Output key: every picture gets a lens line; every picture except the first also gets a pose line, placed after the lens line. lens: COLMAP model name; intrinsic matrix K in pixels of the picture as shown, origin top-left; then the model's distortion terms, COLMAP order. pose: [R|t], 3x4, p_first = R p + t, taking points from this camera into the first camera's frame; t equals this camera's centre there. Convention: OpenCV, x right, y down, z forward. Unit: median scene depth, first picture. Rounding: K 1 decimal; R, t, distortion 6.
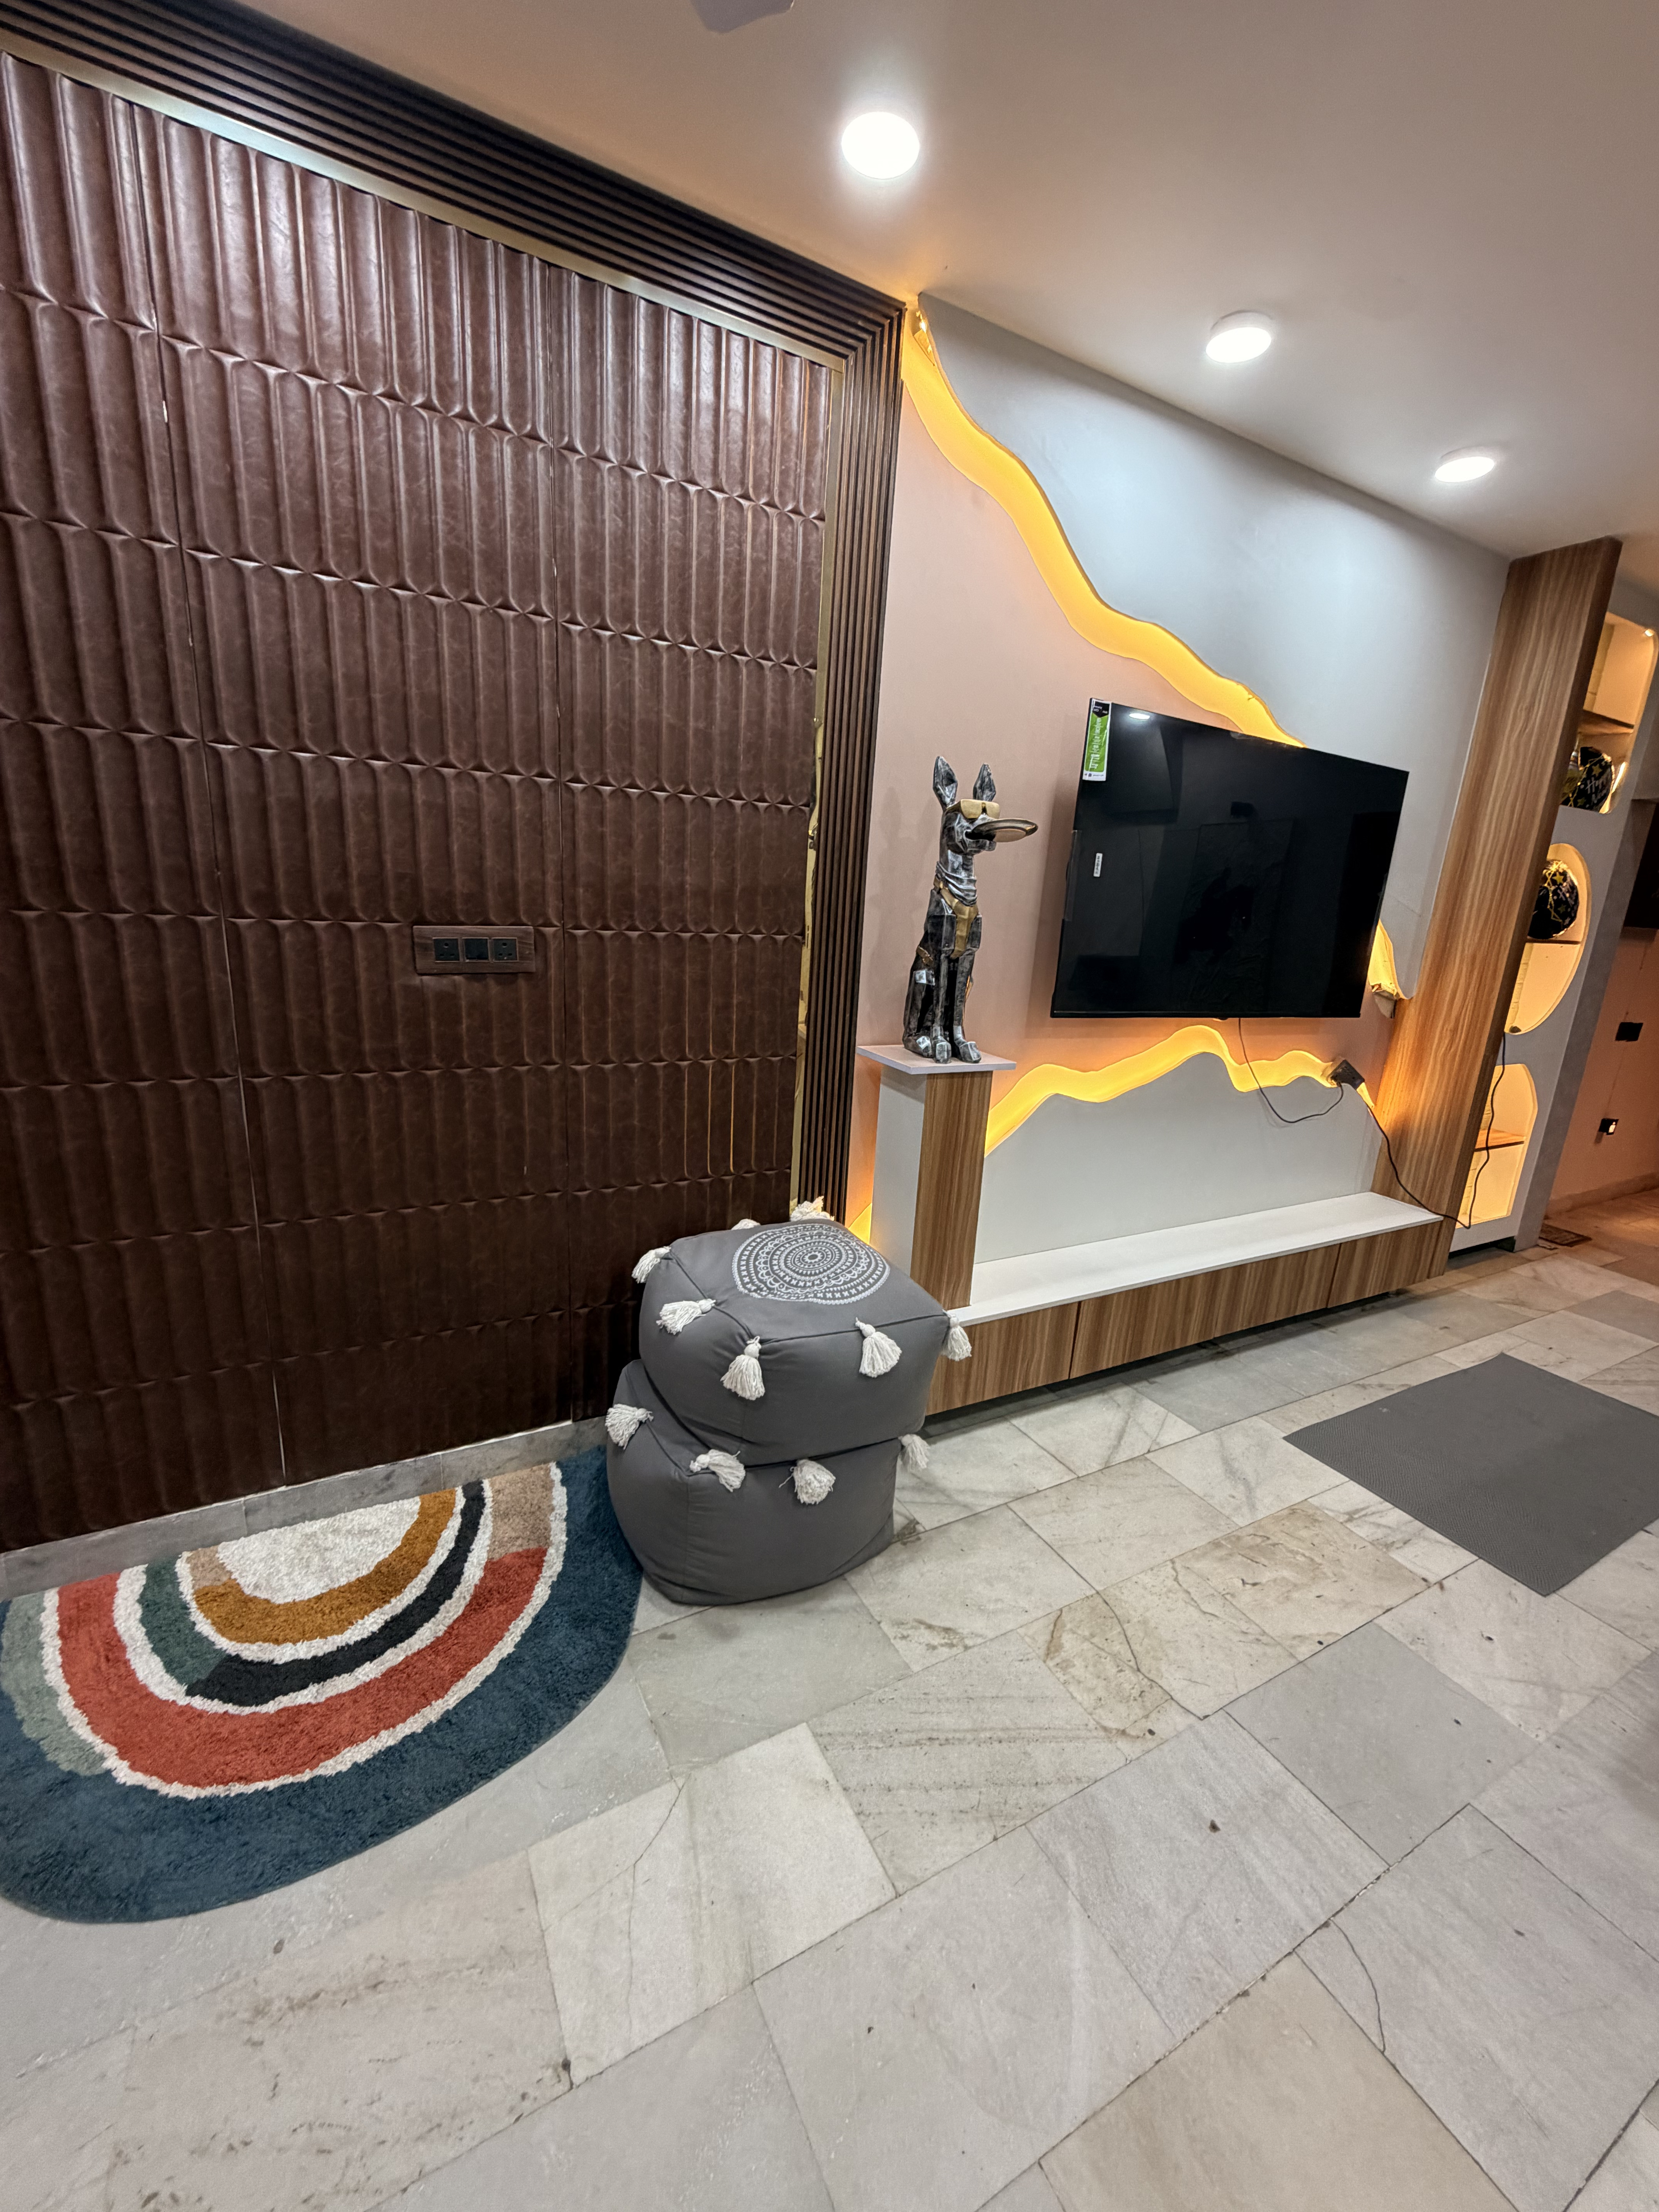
lens RADIAL K [[877.4, 0, 829.5], [0, 877.4, 1106.0], [0, 0, 1]] dist [0.000615, -0.000133]
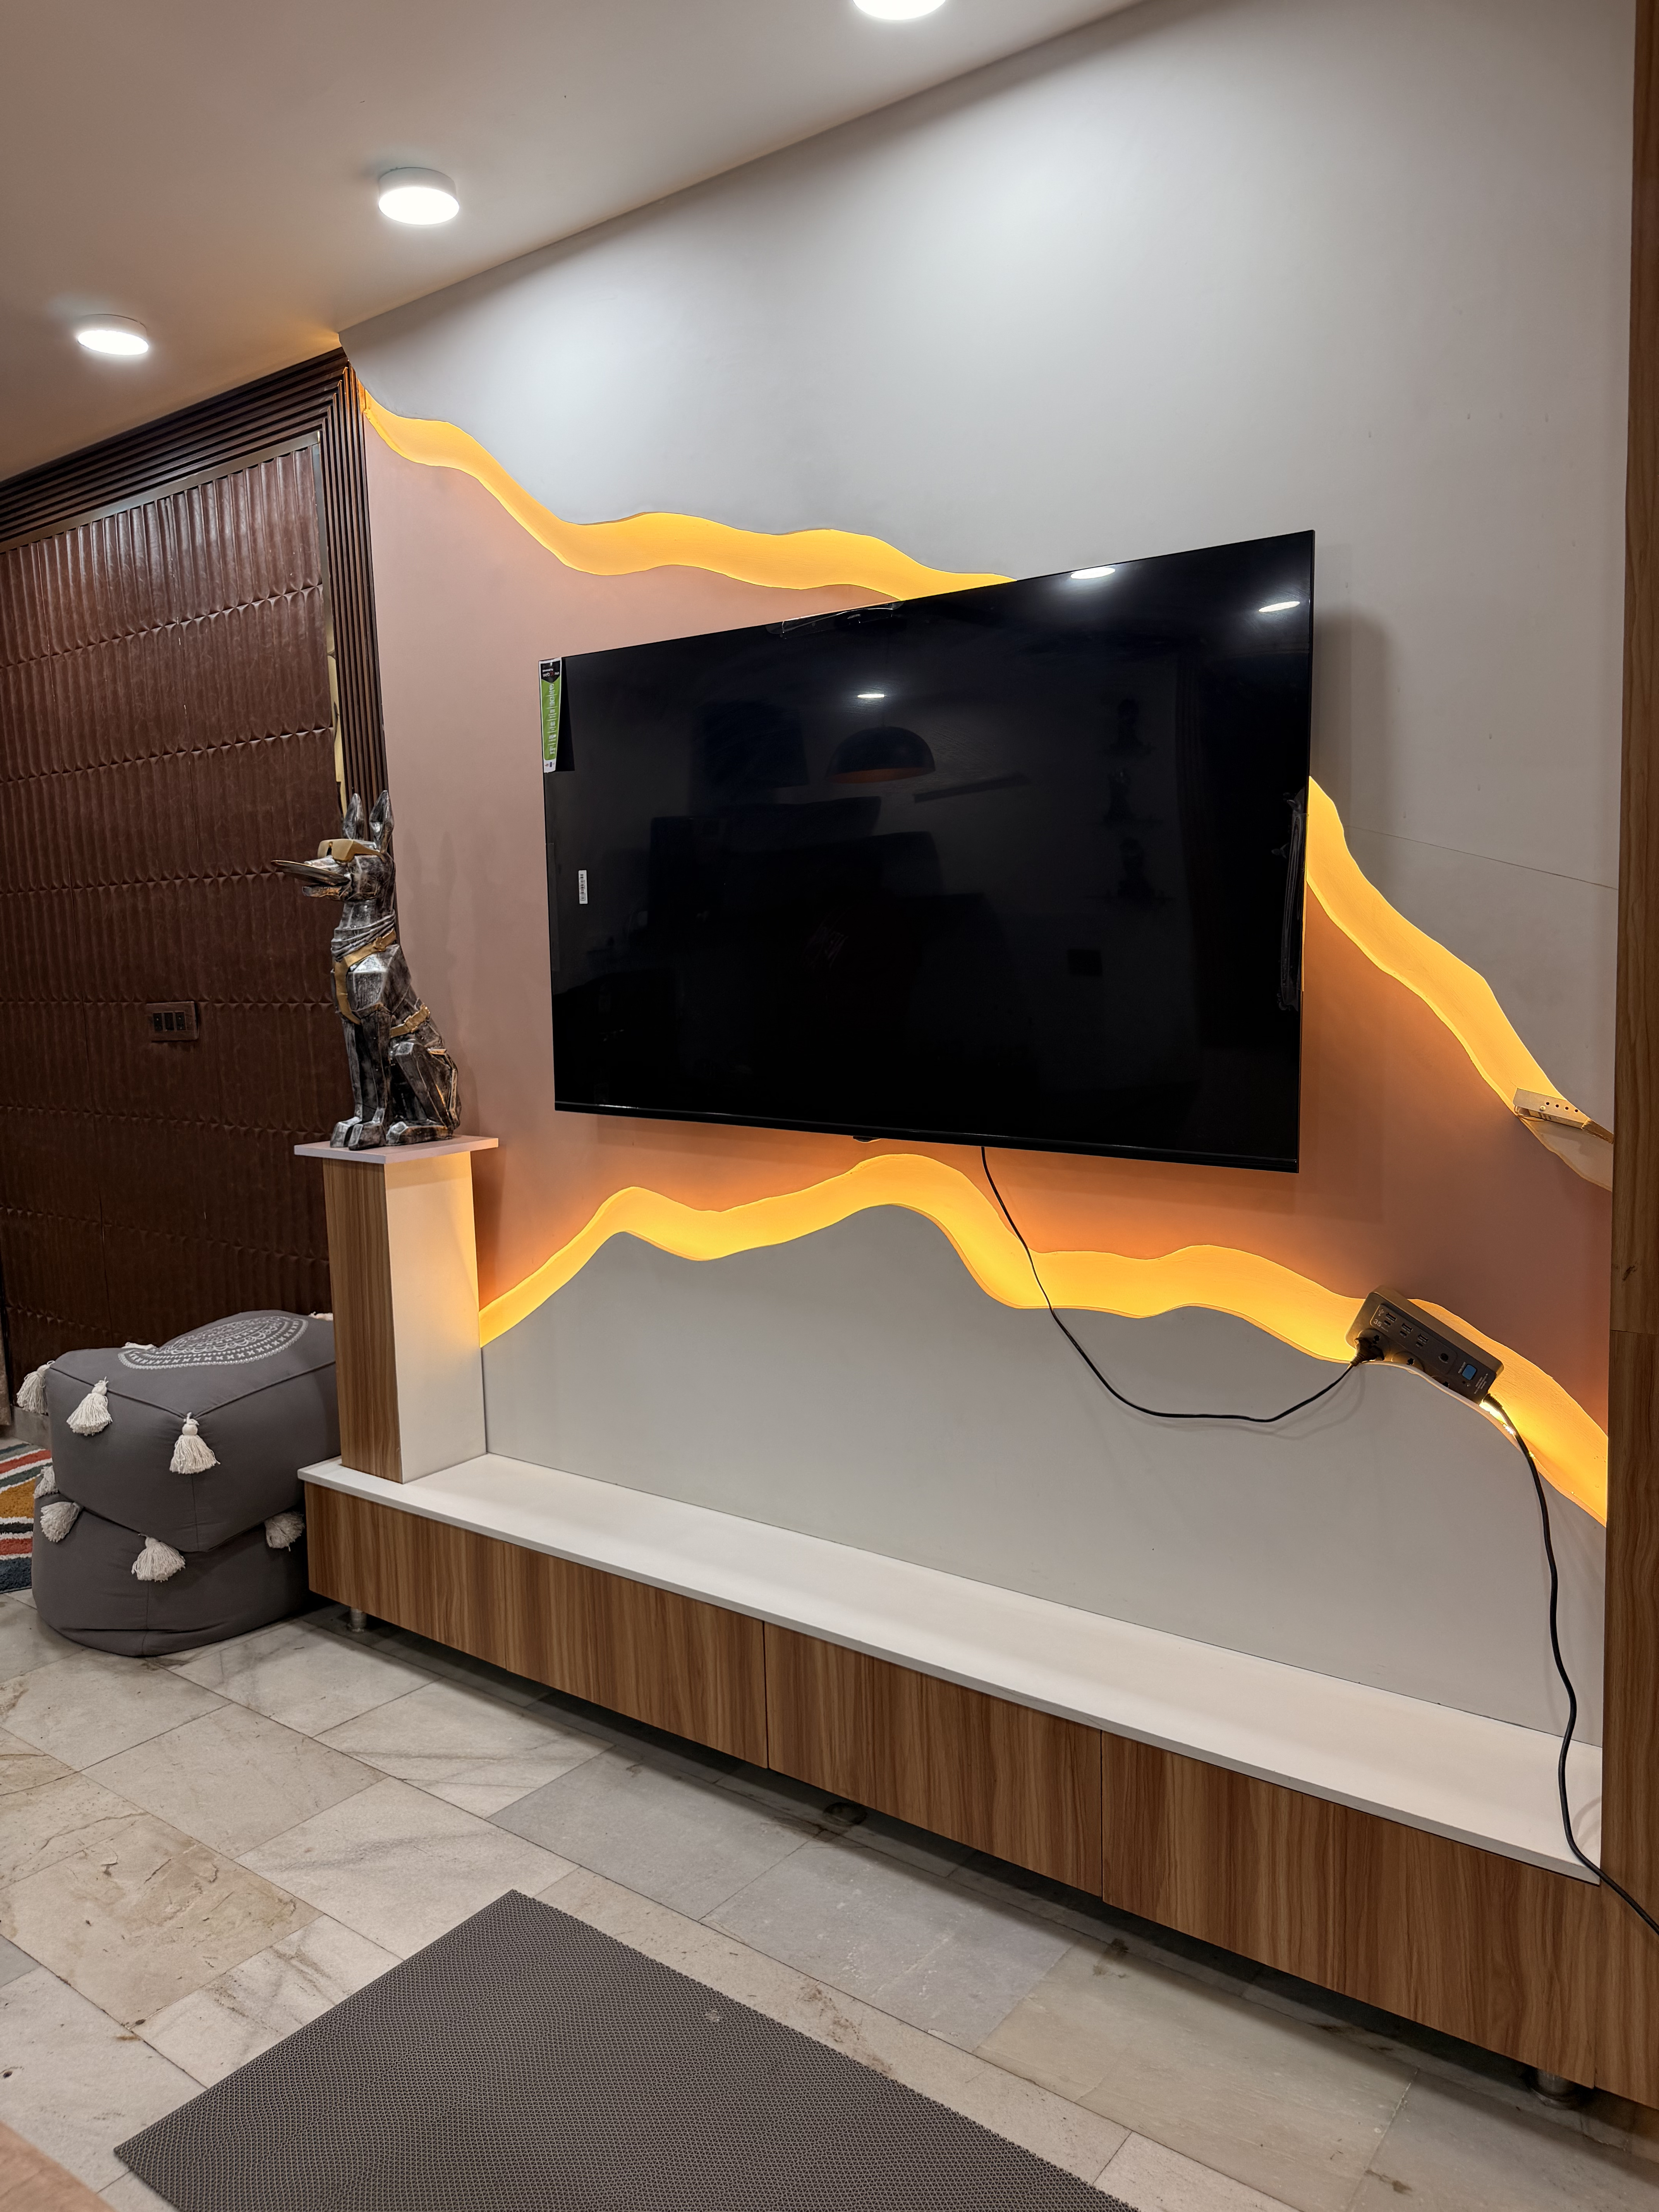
lens RADIAL K [[1567.5, 0, 823.5], [0, 1567.5, 1108.0], [0, 0, 1]] dist [0.040739, -0.050395]
pose [[0.413251, 0.029211, -0.910149, 1.356000], [-0.163594, 0.985605, -0.042647, -0.079108], [0.895802, 0.166519, 0.412081, 0.641542]]
